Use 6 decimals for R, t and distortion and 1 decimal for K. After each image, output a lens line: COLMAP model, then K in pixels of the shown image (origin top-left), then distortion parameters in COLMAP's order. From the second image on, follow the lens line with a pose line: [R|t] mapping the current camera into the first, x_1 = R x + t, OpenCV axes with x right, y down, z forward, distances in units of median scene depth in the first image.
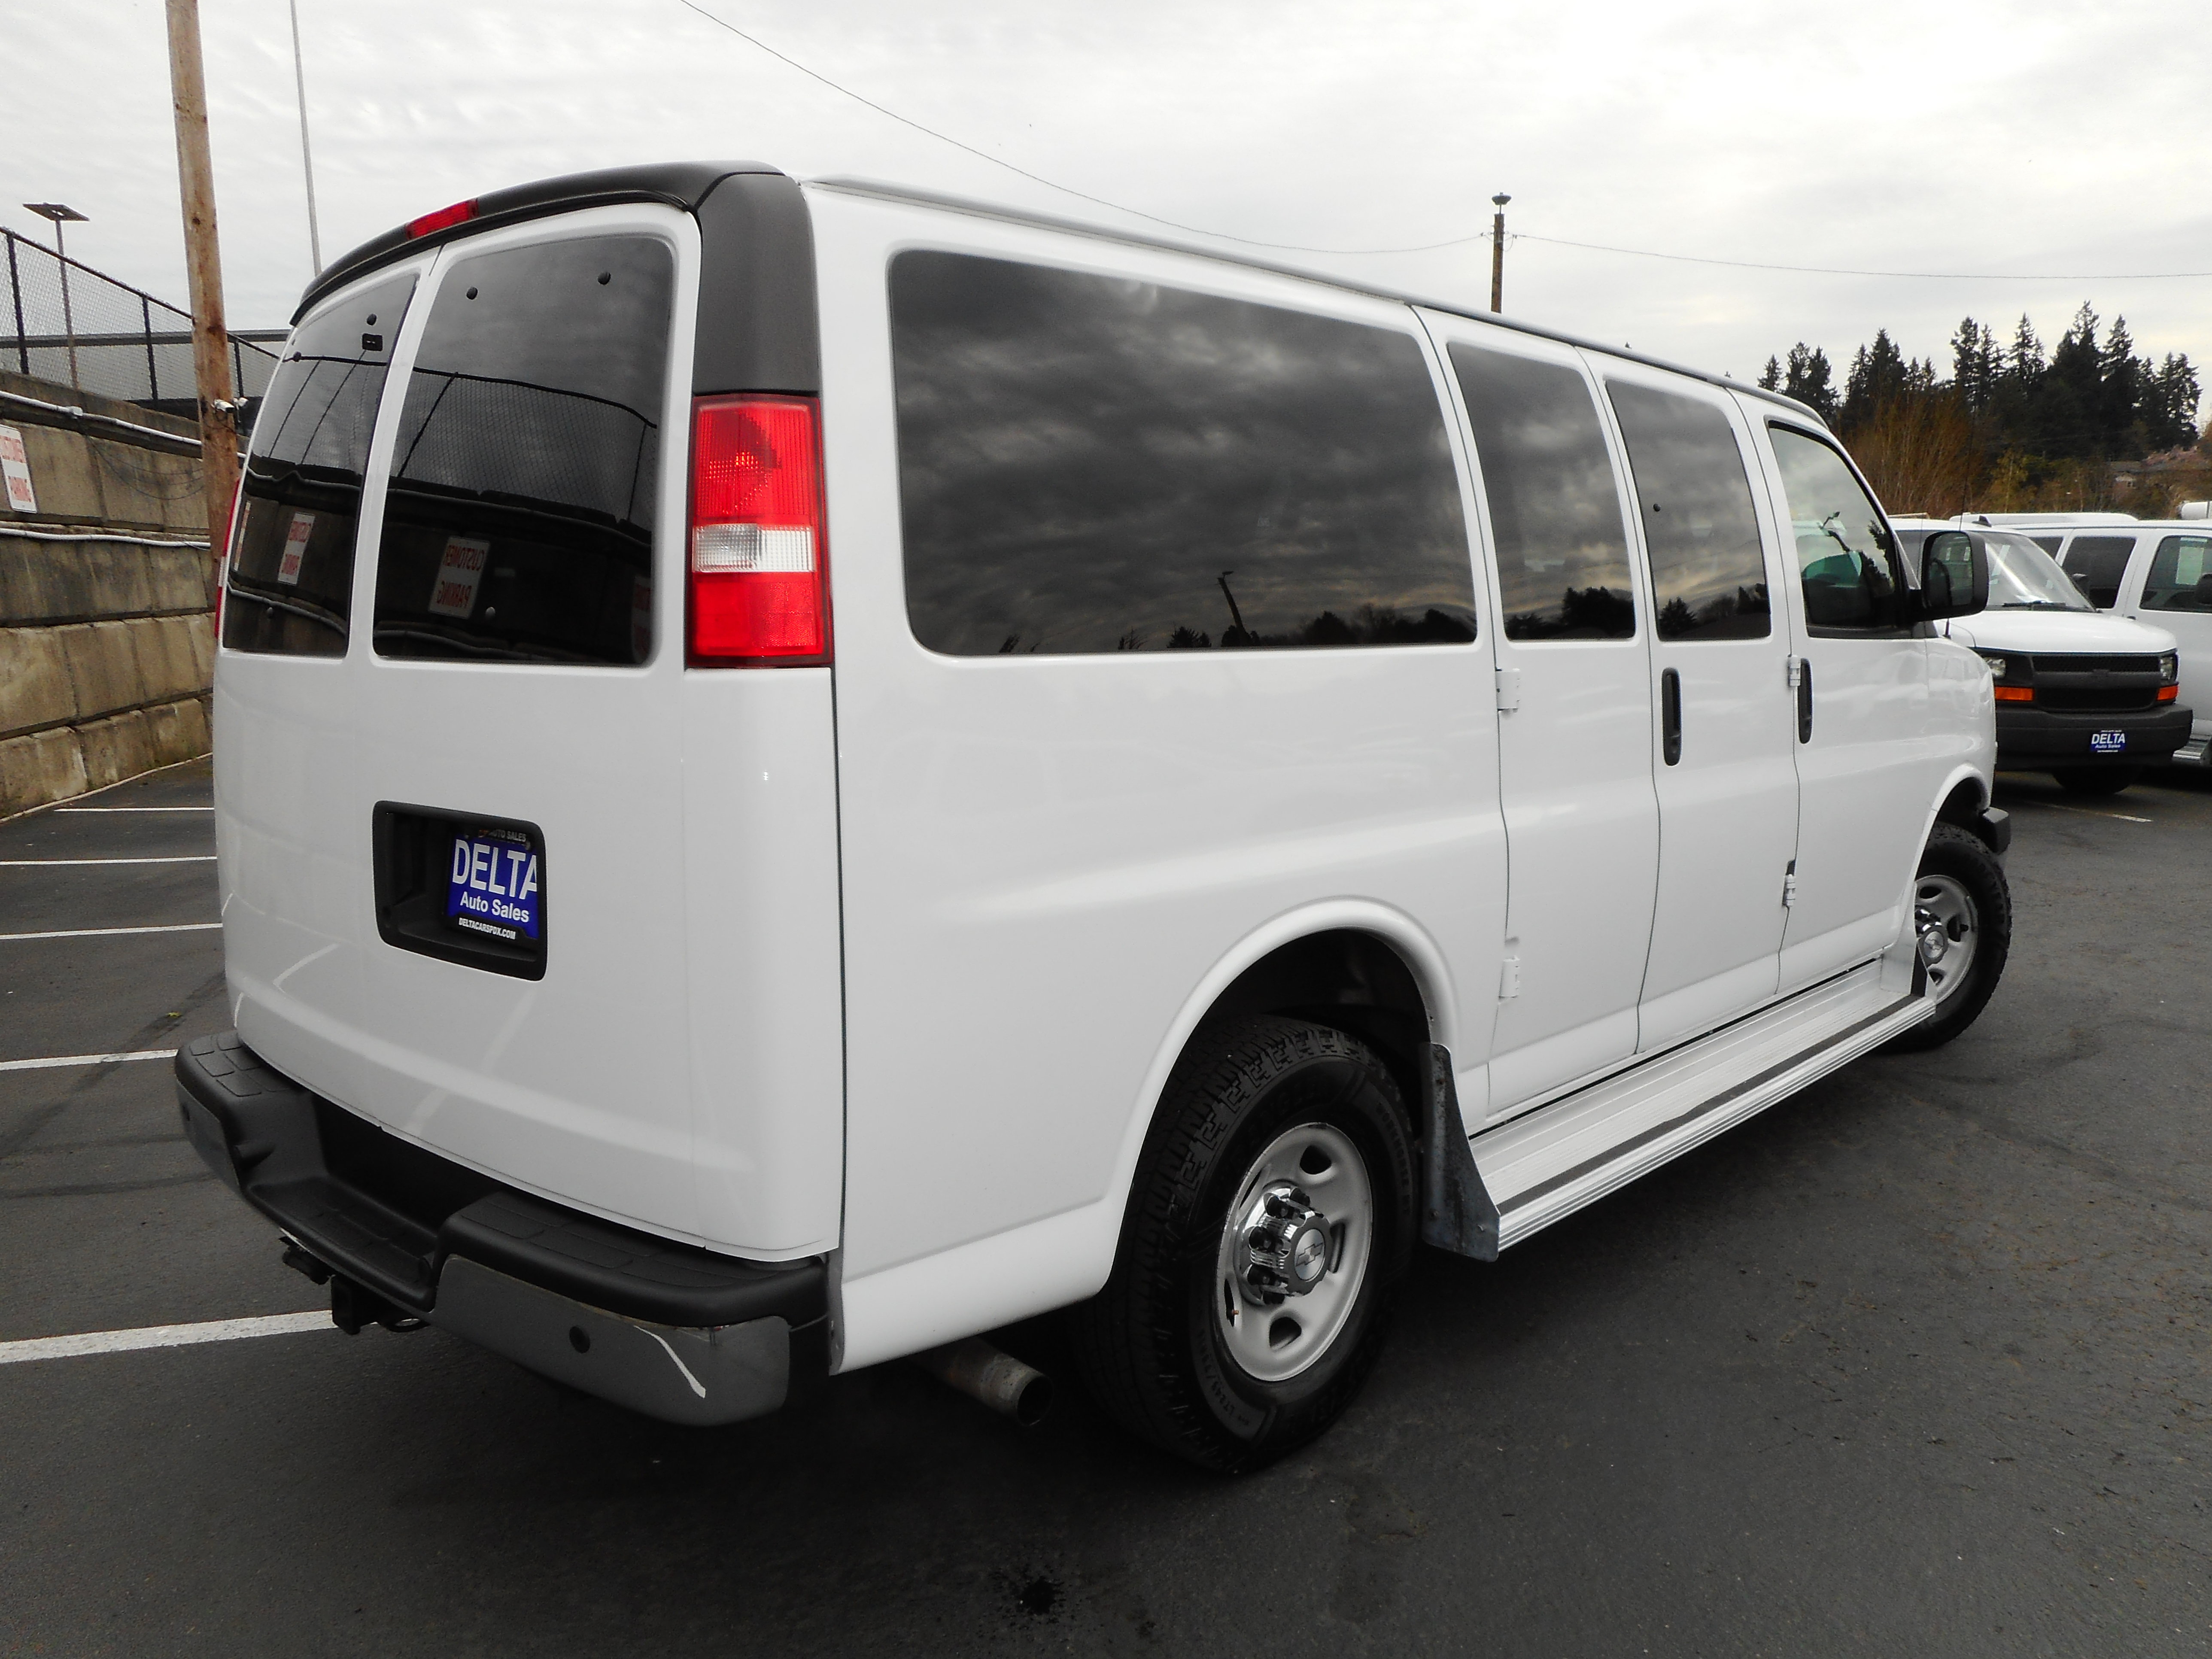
lens RADIAL K [[1663.1, 0, 1106.0], [0, 1663.1, 829.5], [0, 0, 1]] dist [0.008964, -0.008113]
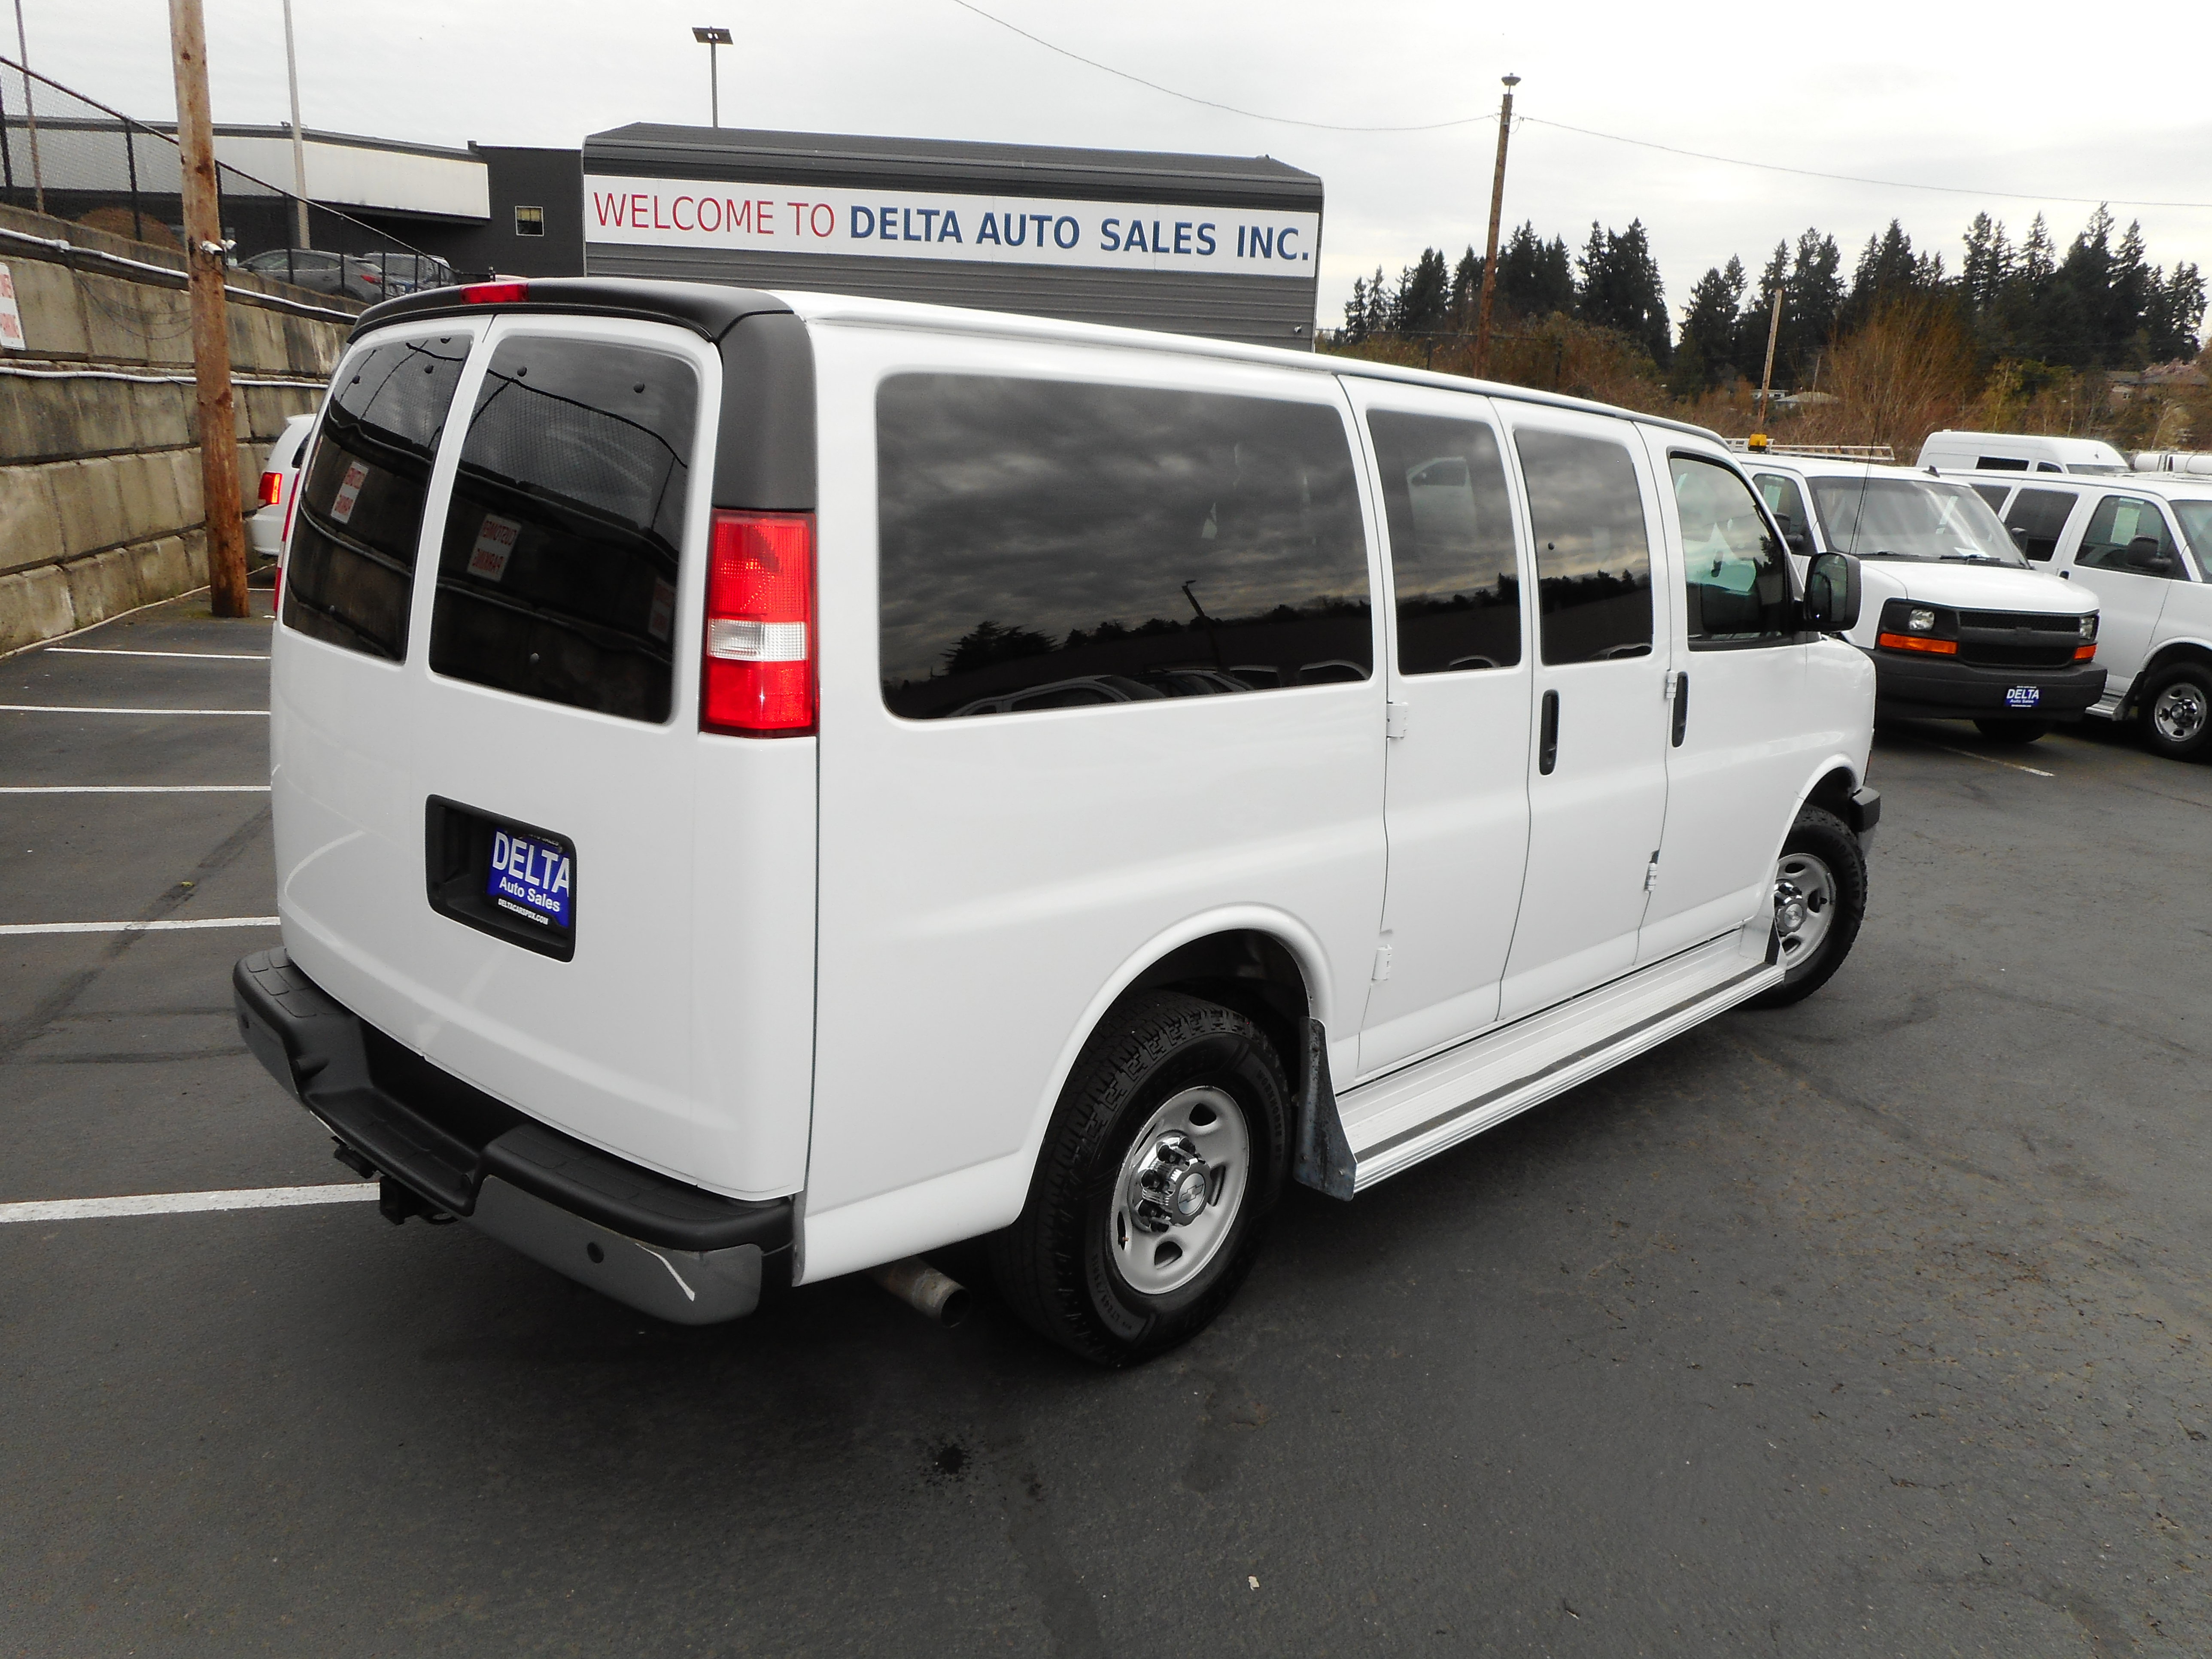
lens RADIAL K [[1661.7, 0, 1108.3], [0, 1661.7, 827.7], [0, 0, 1]] dist [0.006551, 0.001481]
pose [[0.998255, 0.054429, 0.022916, 0.017950], [-0.056177, 0.994866, 0.084172, -0.096362], [-0.018217, -0.085313, 0.996188, -0.160652]]
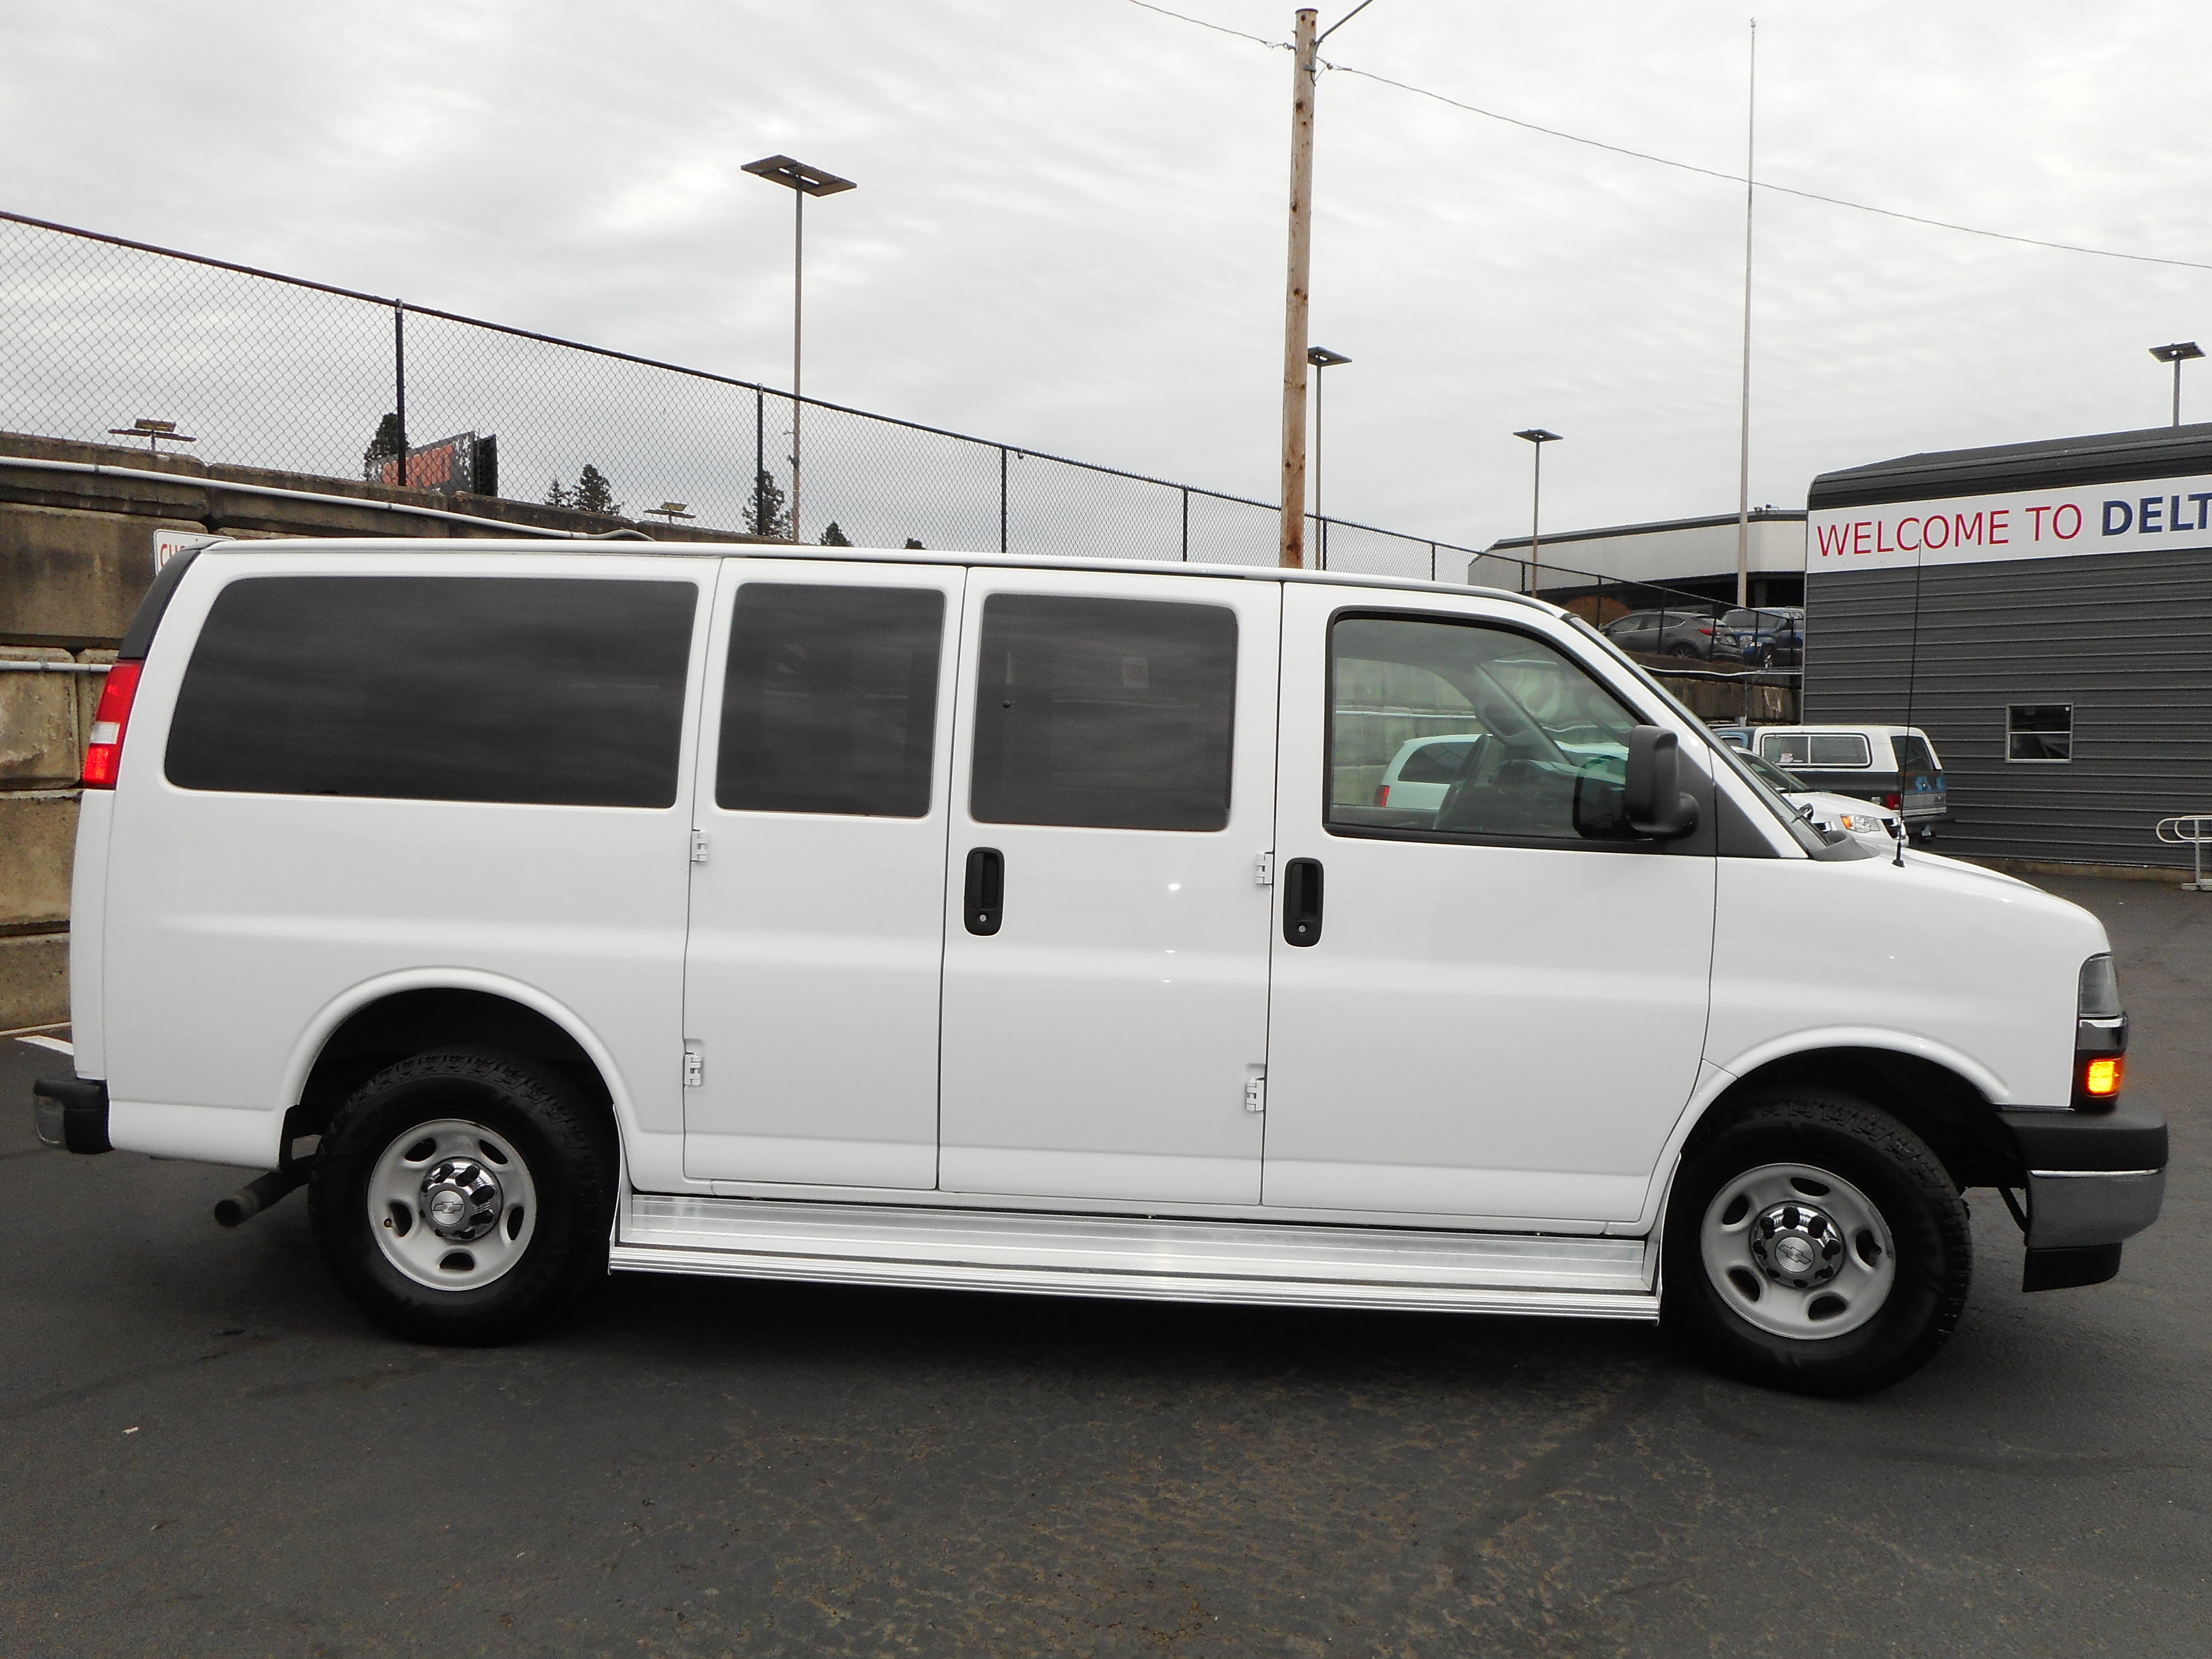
lens RADIAL K [[1651.1, 0, 1106.0], [0, 1651.1, 829.5], [0, 0, 1]] dist [-0.010051, 0.006138]
pose [[0.654267, 0.063999, -0.753551, 1.435116], [-0.136403, 0.990058, -0.034346, -0.096430], [0.743861, 0.125258, 0.656492, 0.390123]]
